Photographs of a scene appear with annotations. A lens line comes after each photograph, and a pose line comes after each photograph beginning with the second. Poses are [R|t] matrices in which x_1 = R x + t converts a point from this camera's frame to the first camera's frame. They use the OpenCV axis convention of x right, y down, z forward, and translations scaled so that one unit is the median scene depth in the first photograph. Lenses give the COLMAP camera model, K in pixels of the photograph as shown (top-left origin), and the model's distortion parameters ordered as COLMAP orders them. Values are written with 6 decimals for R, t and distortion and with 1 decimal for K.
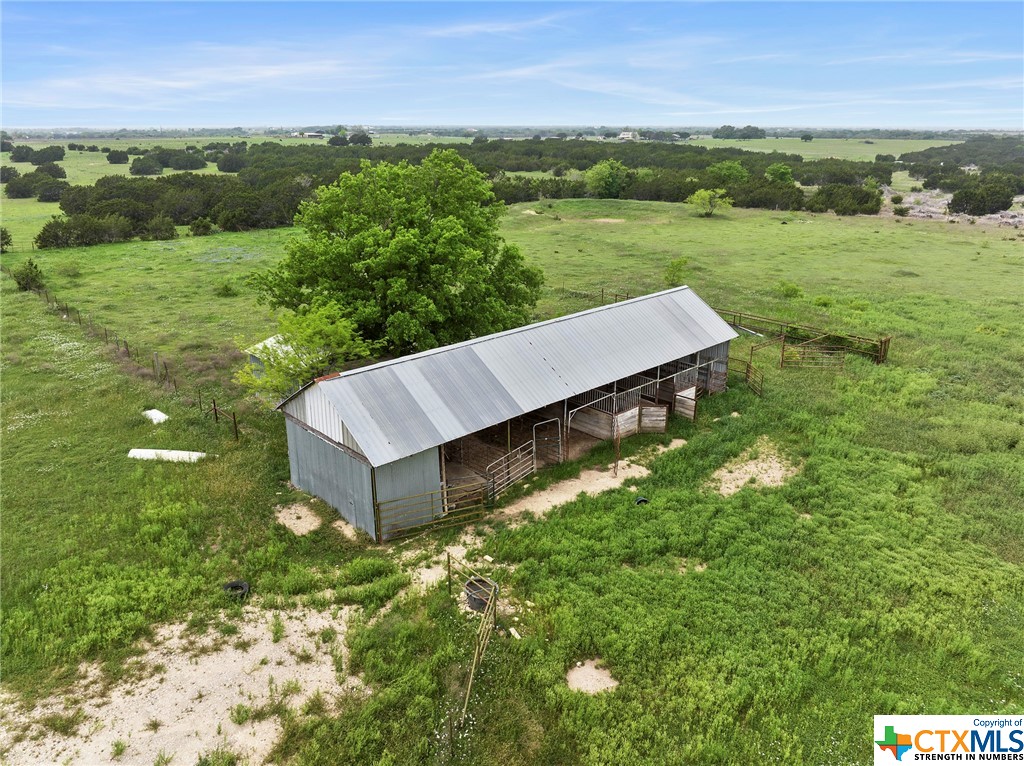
lens RADIAL K [[736.4, 0, 512.0], [0, 736.4, 383.0], [0, 0, 1]] dist [-0.018586, 0.000458]
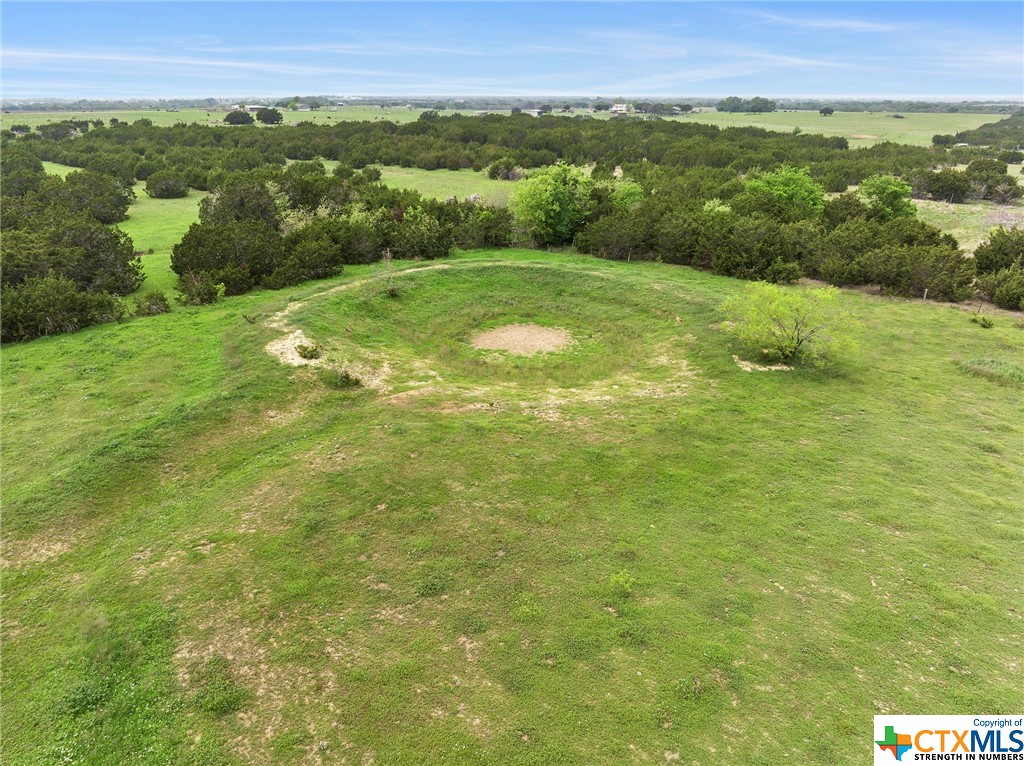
lens RADIAL K [[736.4, 0, 512.0], [0, 736.4, 383.0], [0, 0, 1]] dist [-0.018586, 0.000458]
pose [[0.999989, -0.000600, 0.004564, 0.040064], [0.000439, 0.999377, 0.035294, -0.069037], [-0.004582, -0.035292, 0.999367, 0.194743]]
